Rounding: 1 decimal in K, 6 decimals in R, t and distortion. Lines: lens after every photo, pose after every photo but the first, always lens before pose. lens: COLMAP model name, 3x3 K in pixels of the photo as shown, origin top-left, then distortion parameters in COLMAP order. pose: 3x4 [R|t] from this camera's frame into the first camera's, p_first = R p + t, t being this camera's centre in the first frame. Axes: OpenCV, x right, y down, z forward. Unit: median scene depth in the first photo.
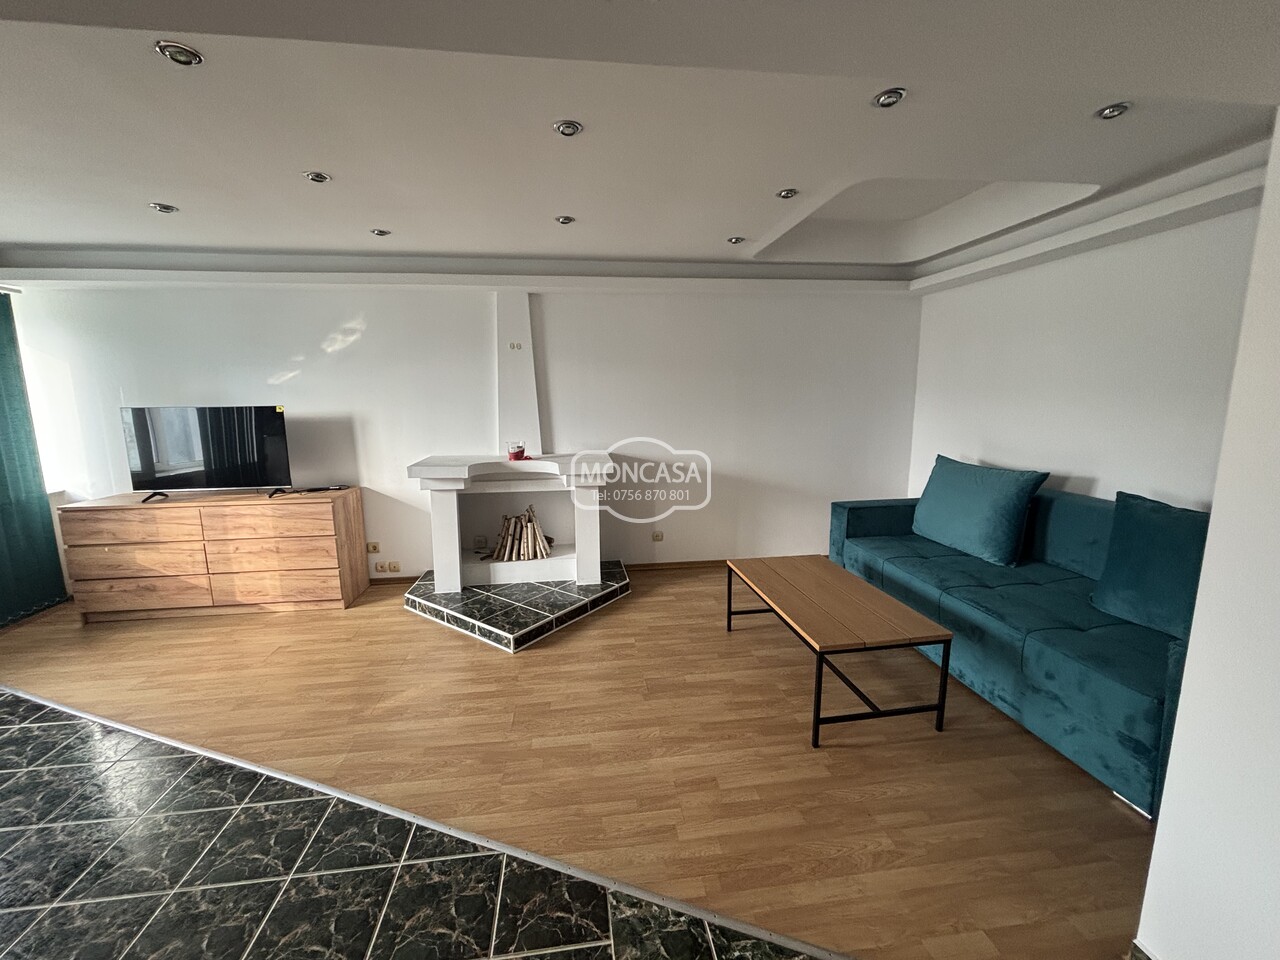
lens RADIAL K [[513.4, 0, 636.4], [0, 513.4, 478.8], [0, 0, 1]] dist [-0.004939, 0.002151]
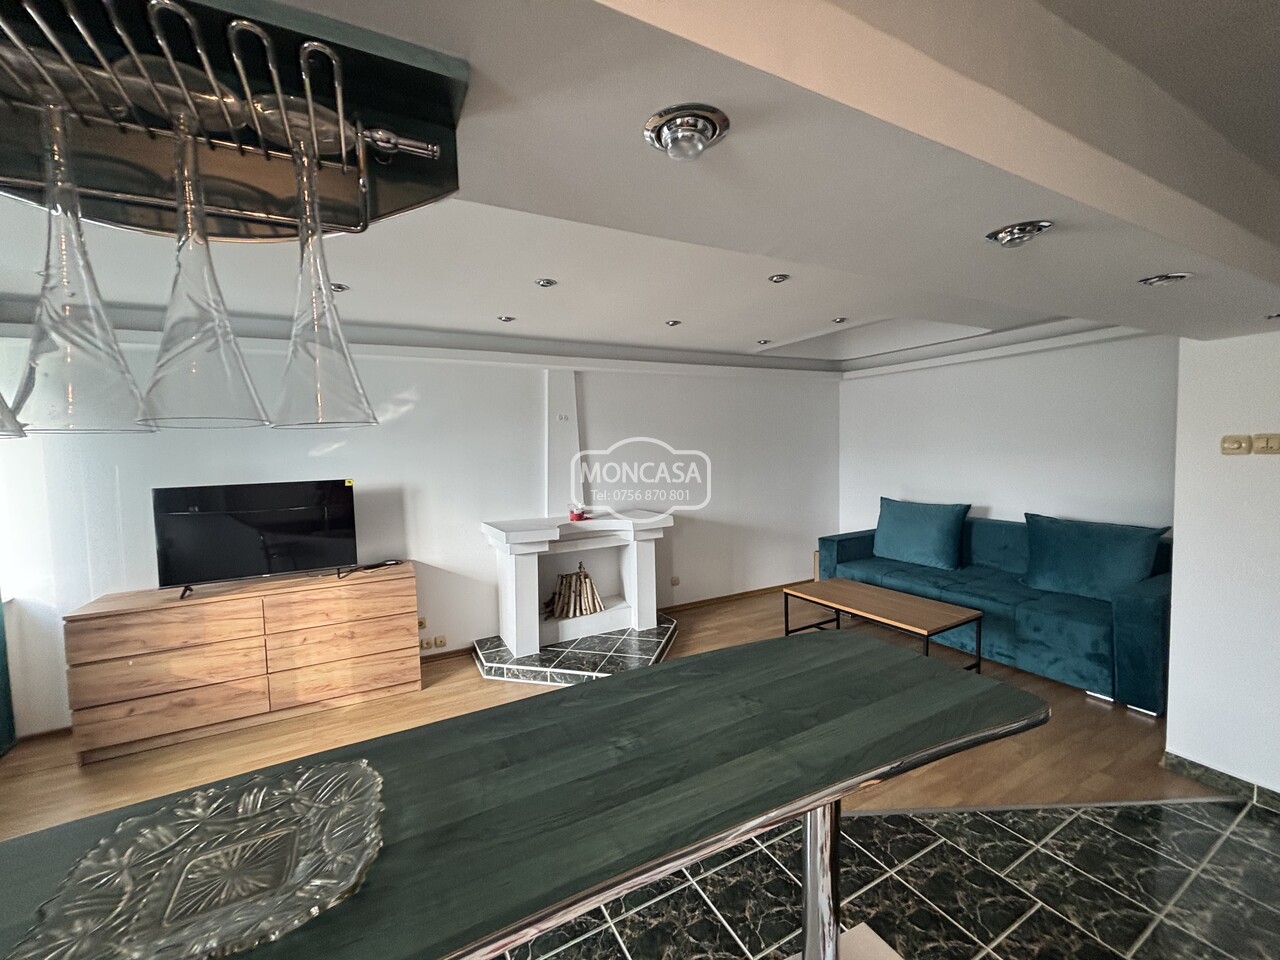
lens RADIAL K [[513.4, 0, 638.0], [0, 513.4, 477.4], [0, 0, 1]] dist [-0.004939, 0.002151]
pose [[0.935055, -0.035499, 0.352721, -0.530999], [0.074602, 0.992397, -0.097889, -0.013317], [-0.346564, 0.117846, 0.930594, -0.066550]]
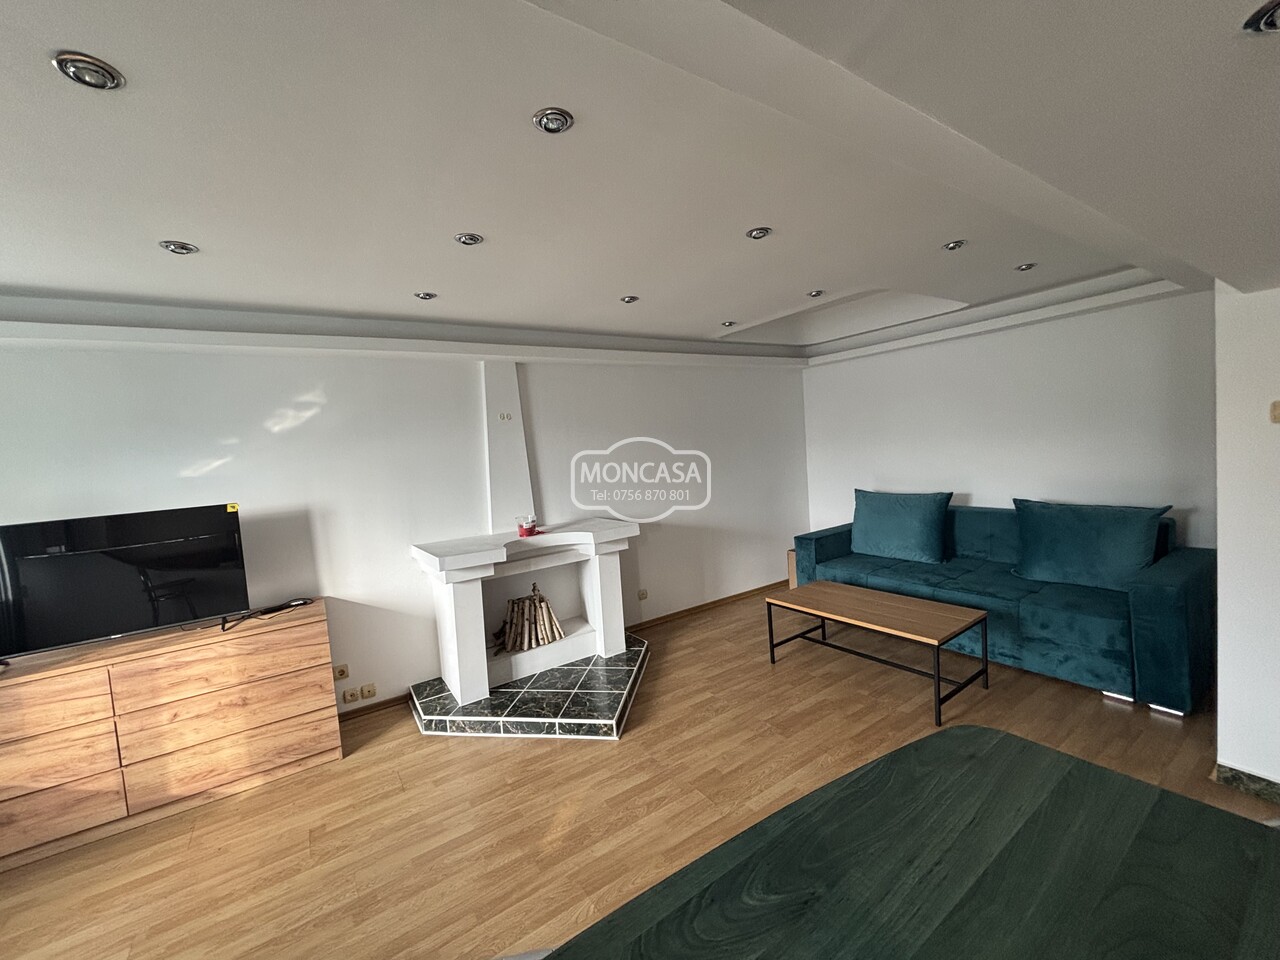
lens RADIAL K [[513.4, 0, 637.2], [0, 513.4, 478.5], [0, 0, 1]] dist [-0.004939, 0.002151]
pose [[0.895922, -0.082006, 0.436577, -0.489151], [0.133832, 0.986977, -0.089252, -0.032859], [-0.423572, 0.138390, 0.895229, 0.074287]]
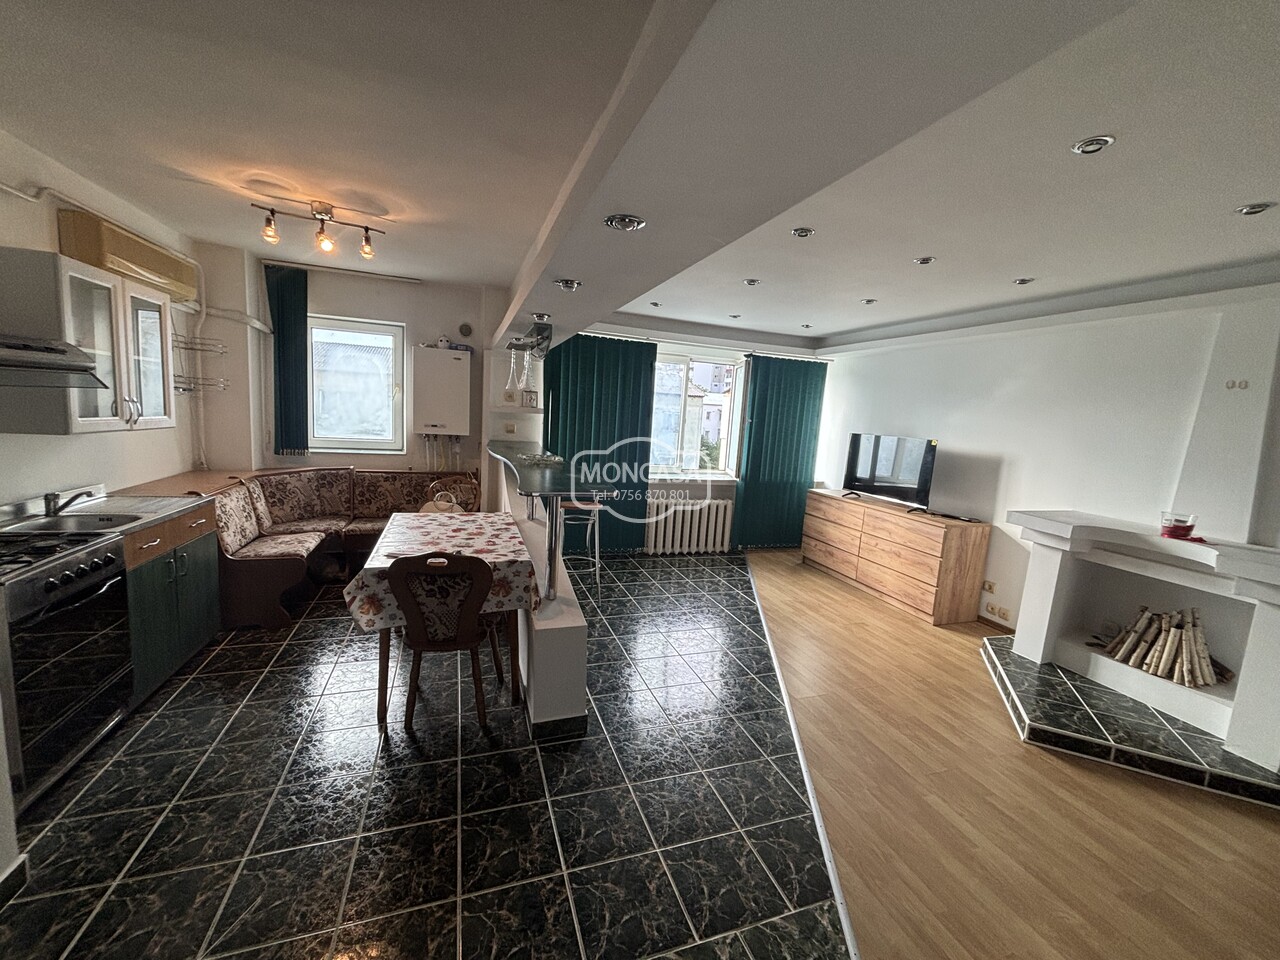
lens RADIAL K [[513.4, 0, 642.0], [0, 513.4, 479.4], [0, 0, 1]] dist [-0.004939, 0.002151]
pose [[0.203060, 0.152376, -0.967237, 0.332566], [-0.222925, 0.969070, 0.105864, -0.028032], [0.953452, 0.194125, 0.230748, 0.092243]]
